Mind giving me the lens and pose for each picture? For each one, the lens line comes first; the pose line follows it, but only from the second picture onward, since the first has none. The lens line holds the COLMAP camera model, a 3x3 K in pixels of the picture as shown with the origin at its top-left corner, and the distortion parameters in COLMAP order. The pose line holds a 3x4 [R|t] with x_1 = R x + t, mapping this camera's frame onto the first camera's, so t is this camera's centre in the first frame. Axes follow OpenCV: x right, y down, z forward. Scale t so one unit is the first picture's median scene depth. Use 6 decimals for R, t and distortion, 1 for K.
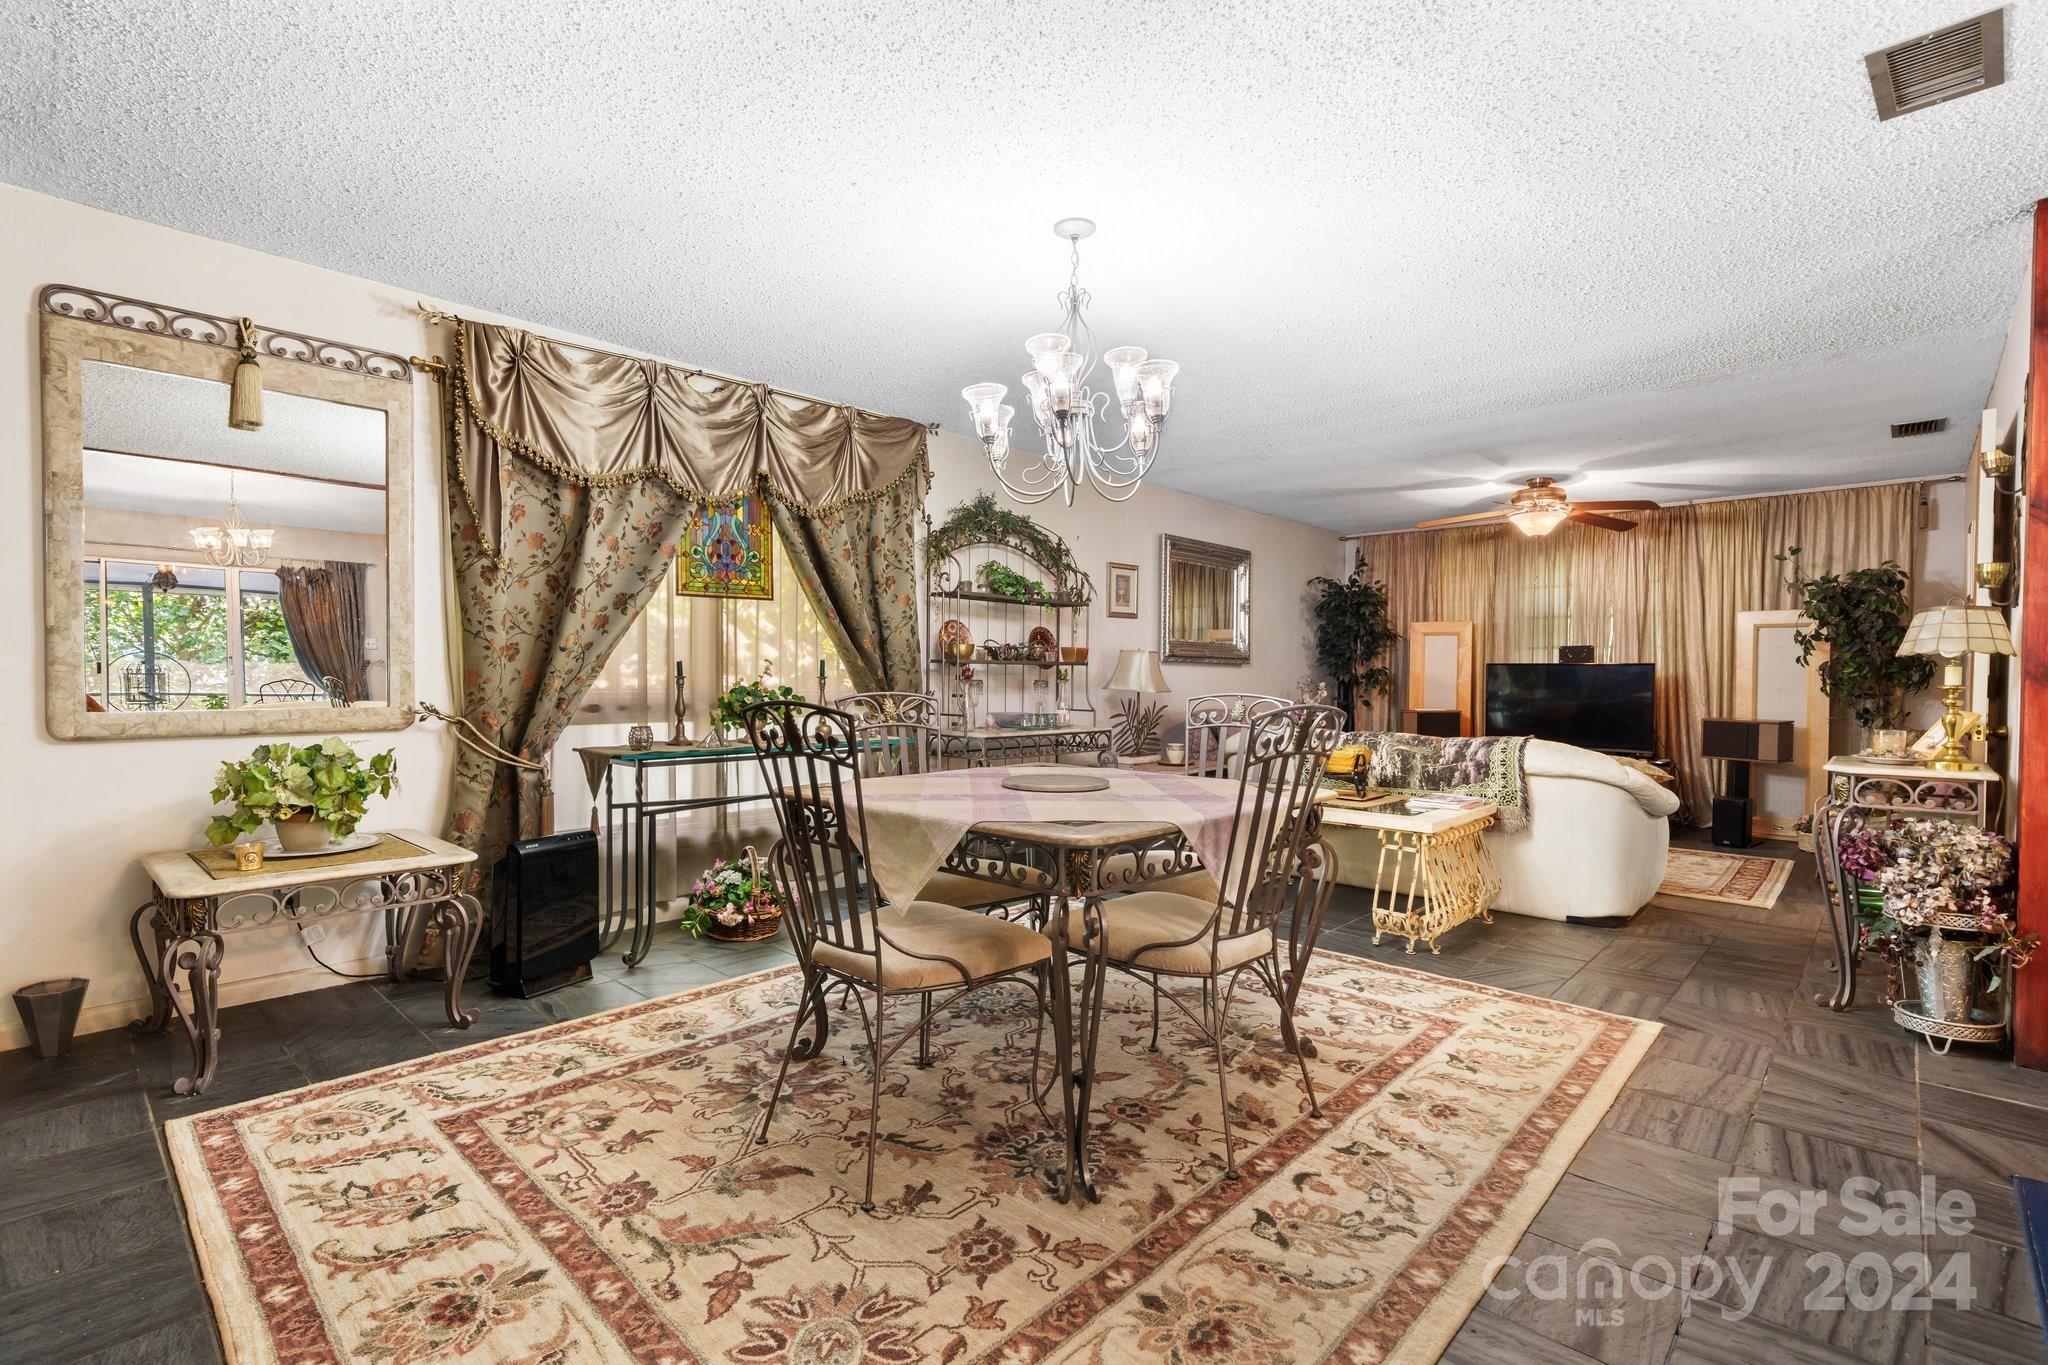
lens RADIAL K [[958.8, 0, 1016.9], [0, 958.8, 682.0], [0, 0, 1]] dist [-0.003741, 0.001050]
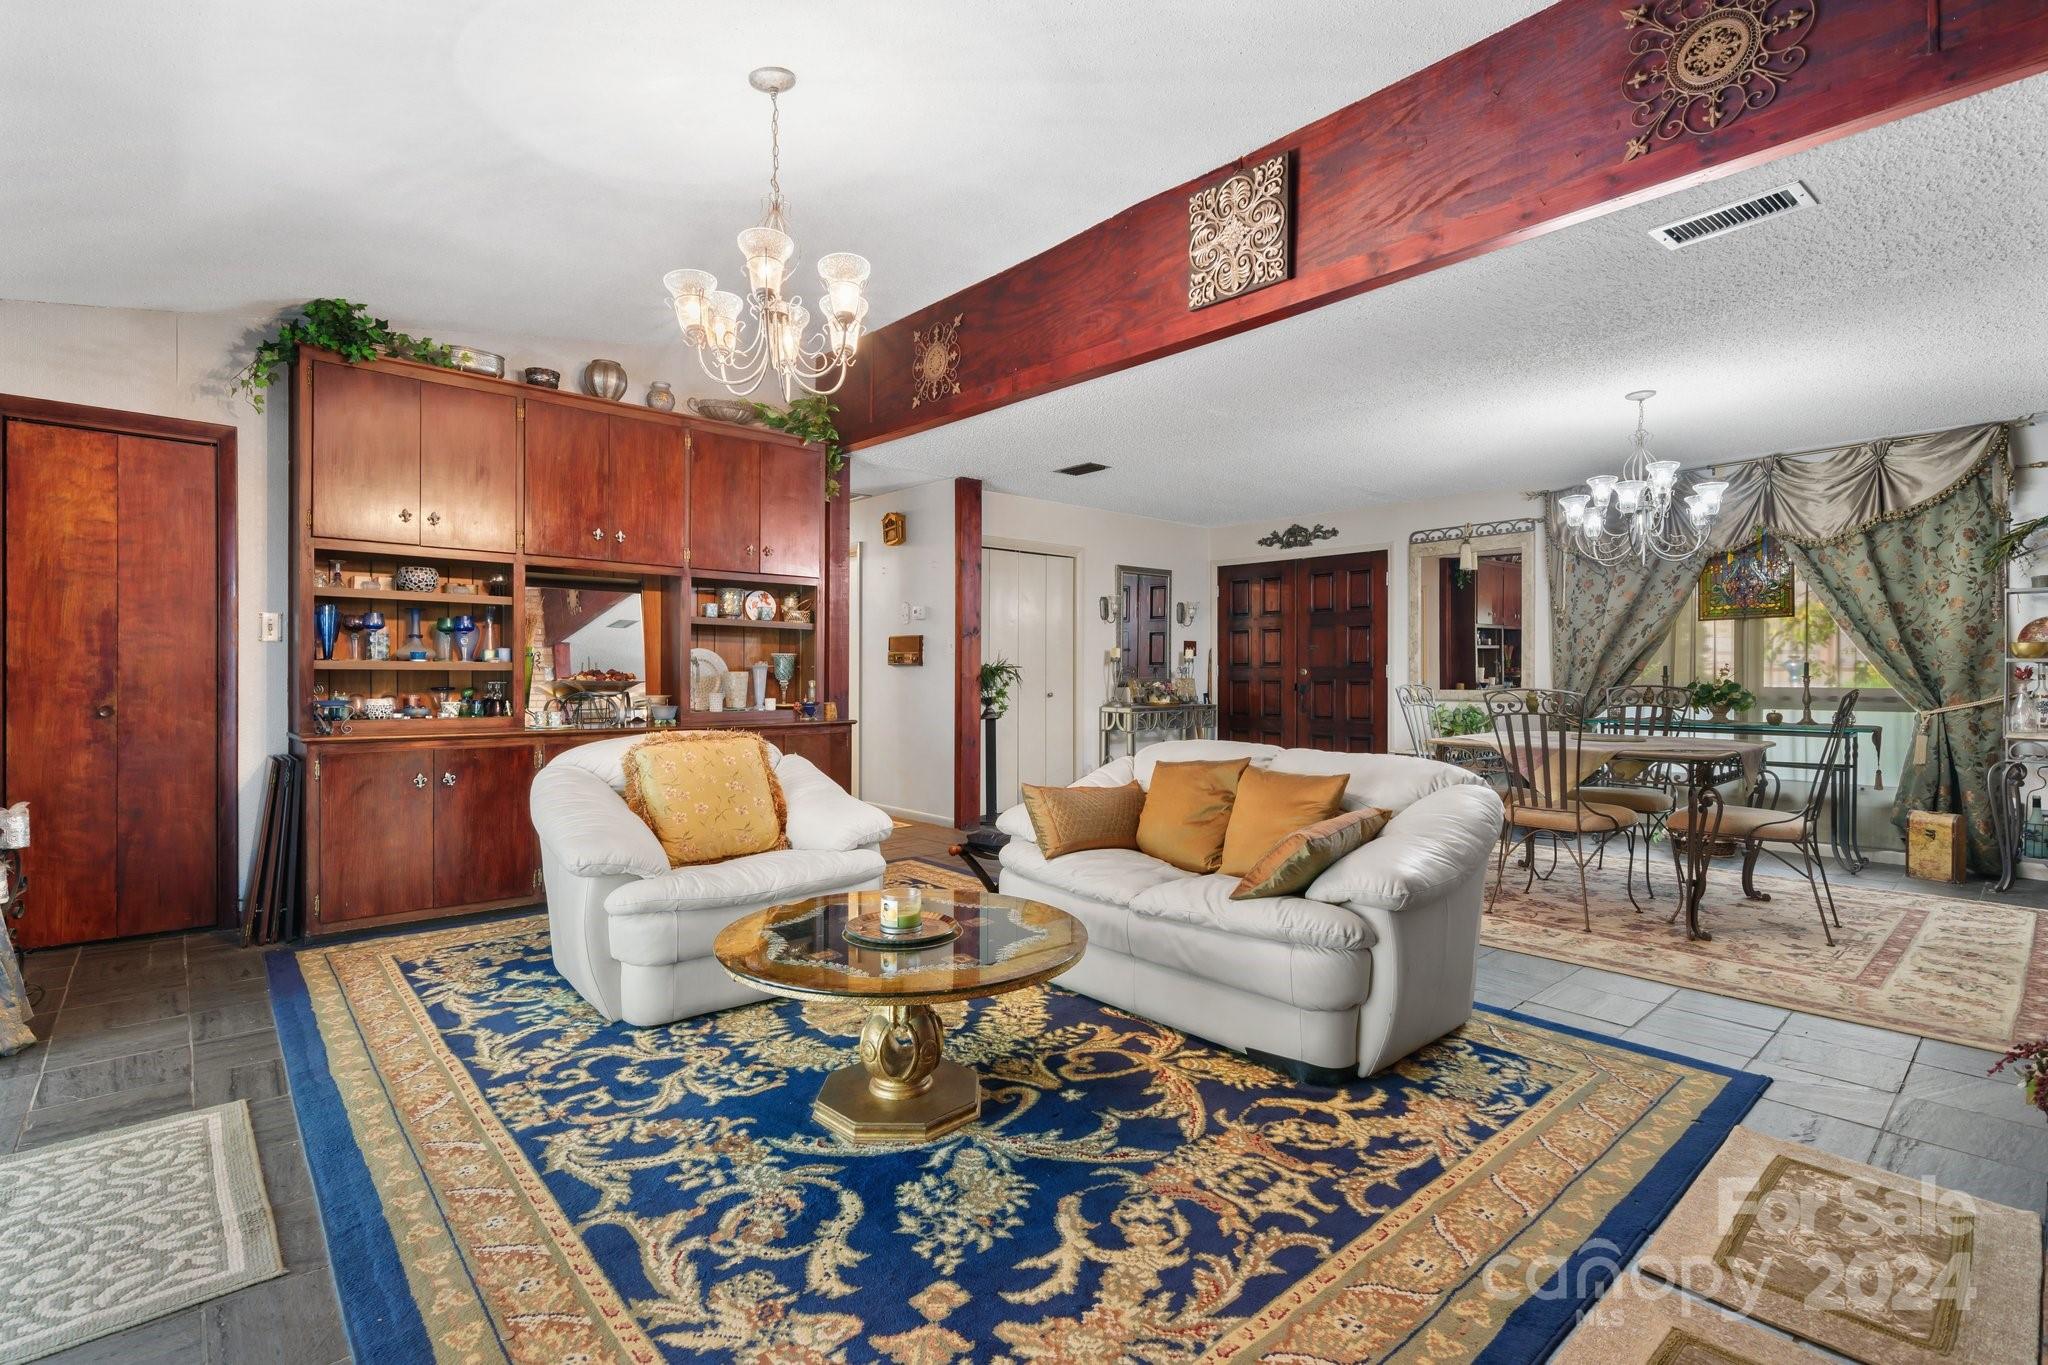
lens RADIAL K [[958.8, 0, 1008.7], [0, 958.8, 680.8], [0, 0, 1]] dist [-0.003741, 0.001050]
pose [[-0.092157, -0.001135, -0.995744, 1.579862], [-0.010026, 0.999950, -0.000212, 0.017784], [0.995694, 0.009964, -0.092163, 0.091957]]
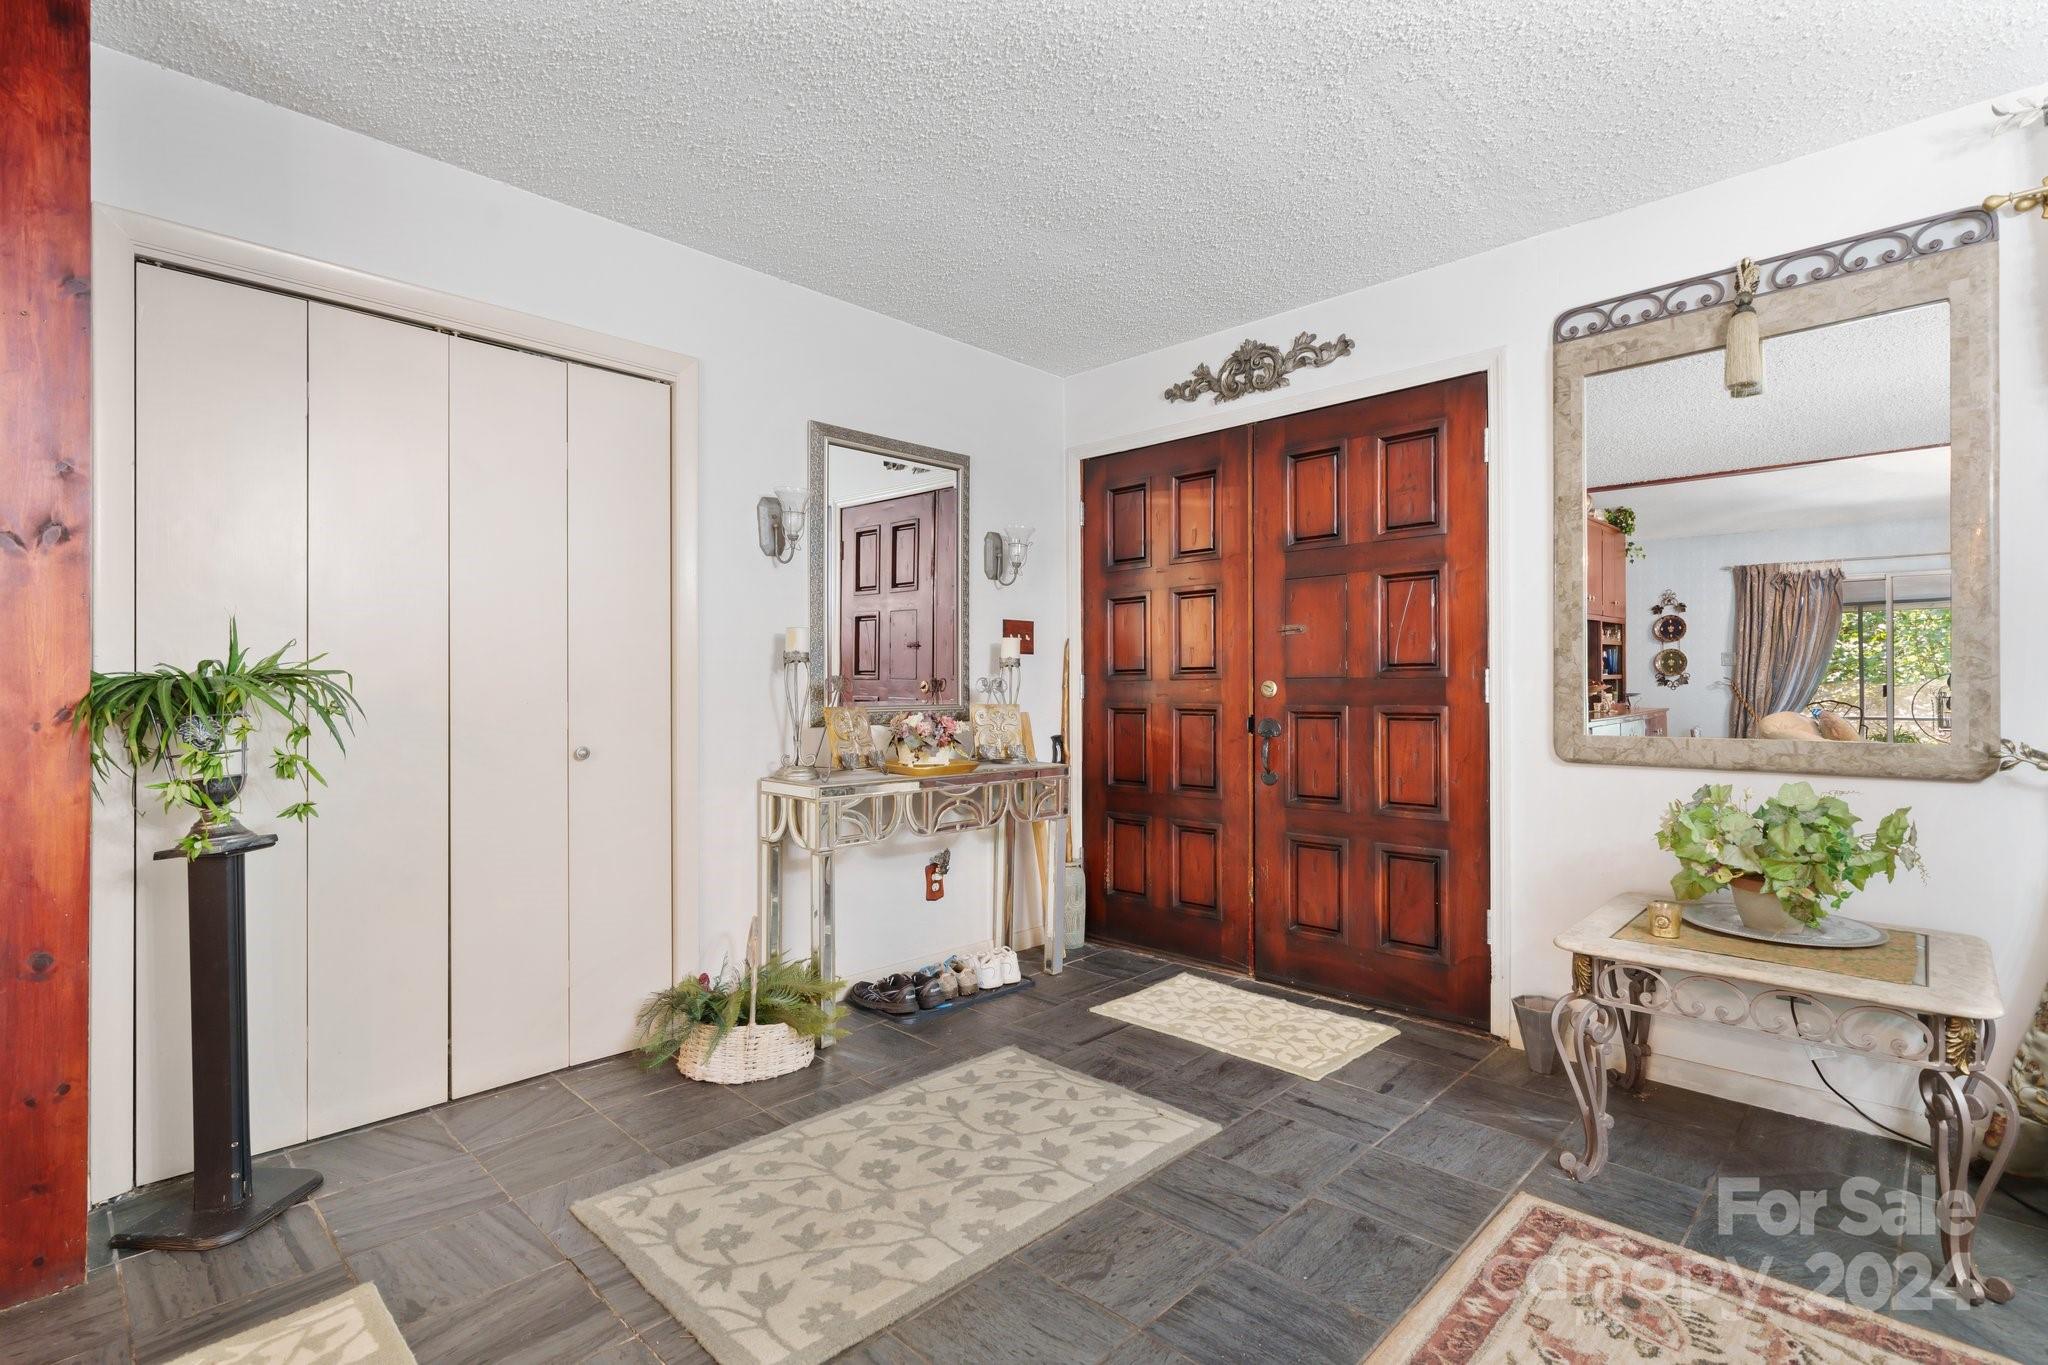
lens RADIAL K [[958.8, 0, 1023.5], [0, 958.8, 692.7], [0, 0, 1]] dist [-0.003741, 0.001050]
pose [[-0.018738, -0.007067, -0.999799, 0.017030], [-0.006858, 0.999952, -0.006940, -0.000629], [0.999801, 0.006727, -0.018786, 0.388023]]
